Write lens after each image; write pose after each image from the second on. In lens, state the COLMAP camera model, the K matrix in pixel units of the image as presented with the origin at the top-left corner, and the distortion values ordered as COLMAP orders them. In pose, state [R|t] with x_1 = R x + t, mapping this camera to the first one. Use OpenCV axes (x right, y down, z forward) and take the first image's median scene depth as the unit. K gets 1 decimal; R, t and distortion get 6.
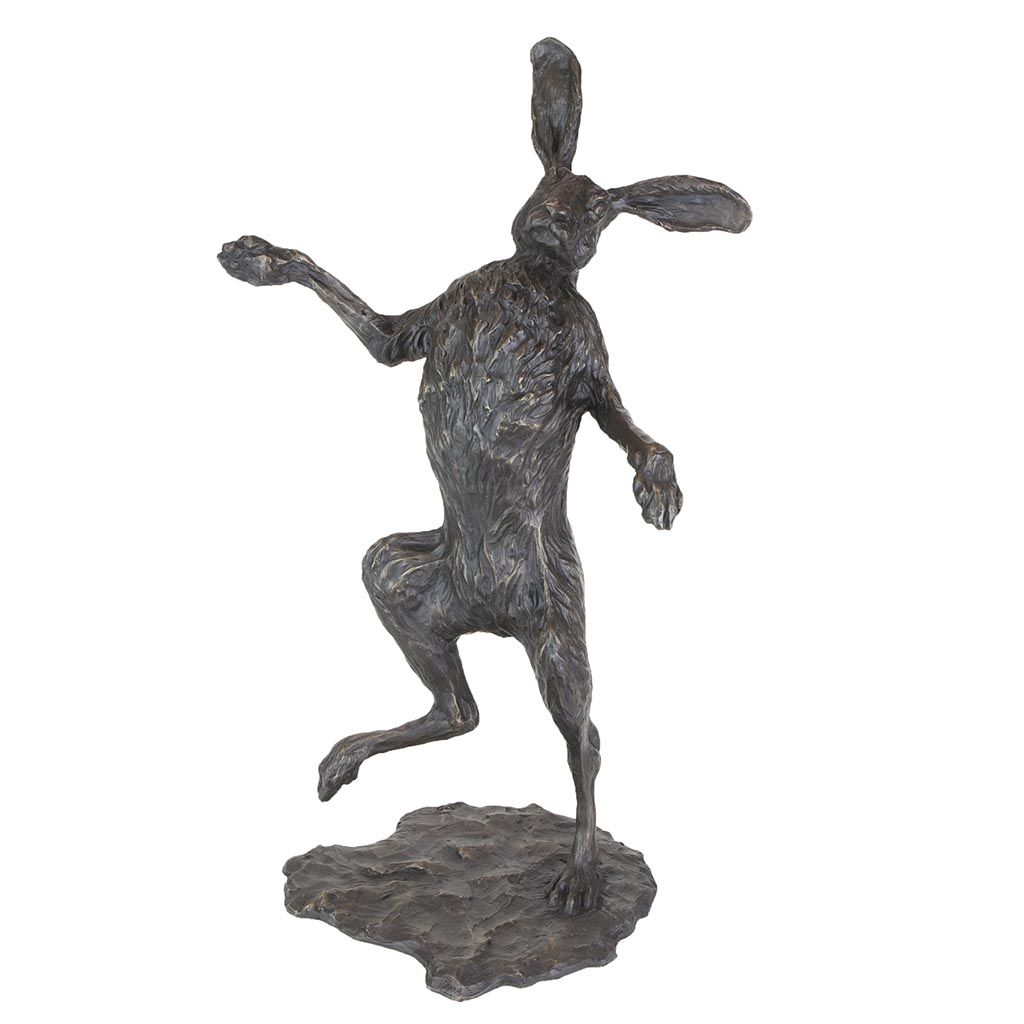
lens RADIAL K [[1295.6, 0, 512.0], [0, 1295.6, 512.0], [0, 0, 1]] dist [-0.103403, 0.025745]
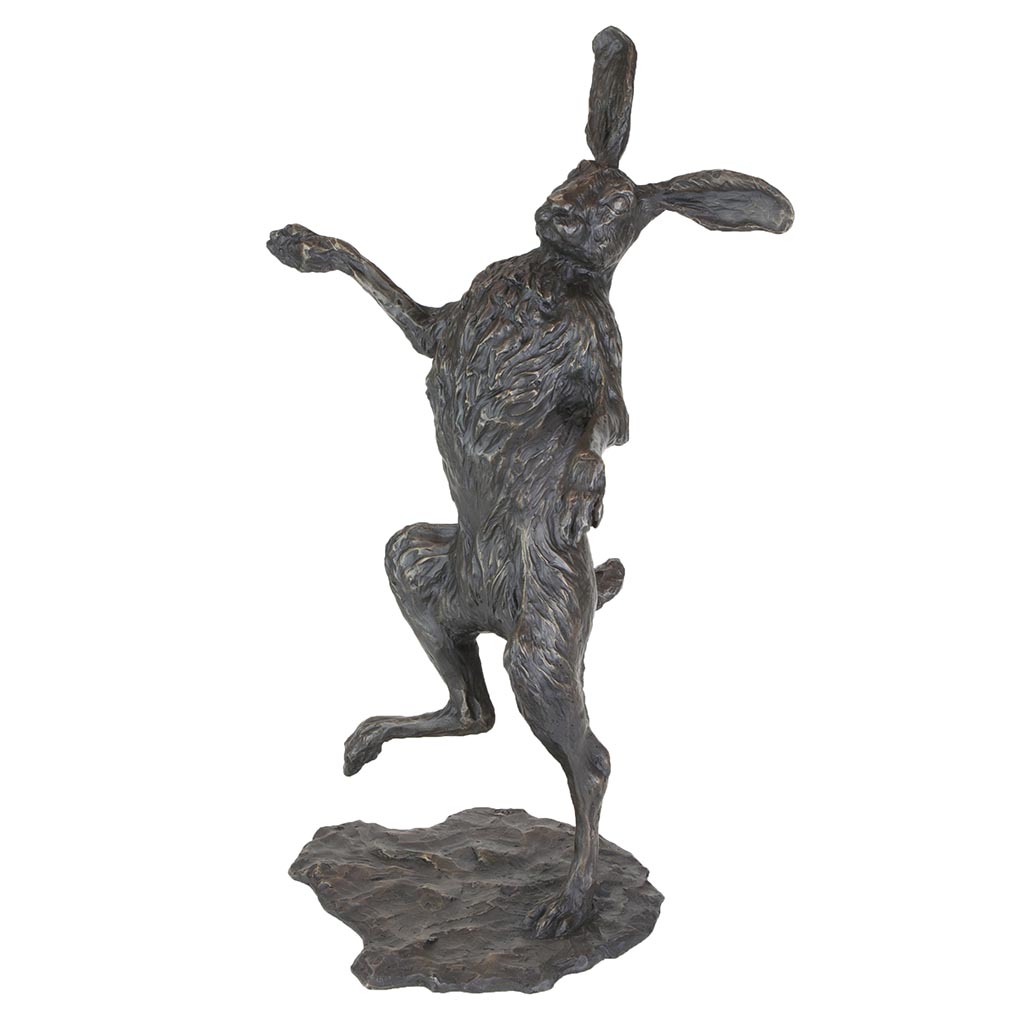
lens RADIAL K [[1325.6, 0, 512.0], [0, 1325.6, 512.0], [0, 0, 1]] dist [-0.101371, 0.020989]
pose [[0.911918, 0.105193, -0.396661, 0.394876], [-0.111216, 0.993765, 0.007858, -0.008072], [0.395014, 0.036949, 0.917932, 0.081987]]
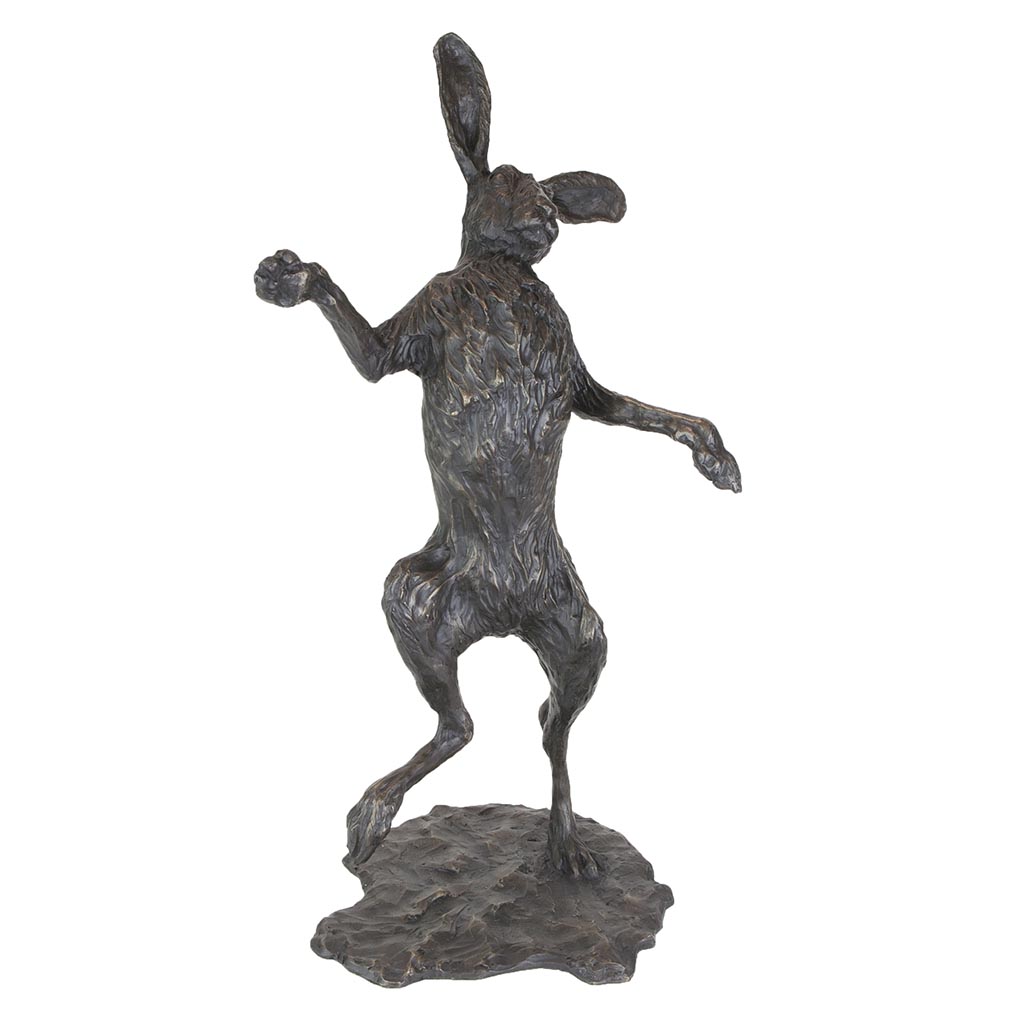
lens RADIAL K [[1325.6, 0, 512.0], [0, 1325.6, 512.0], [0, 0, 1]] dist [-0.101371, 0.020989]
pose [[0.731939, -0.184788, 0.655834, -0.674357], [0.170504, 0.981572, 0.086278, -0.087978], [-0.659692, 0.048672, 0.749958, 0.231037]]
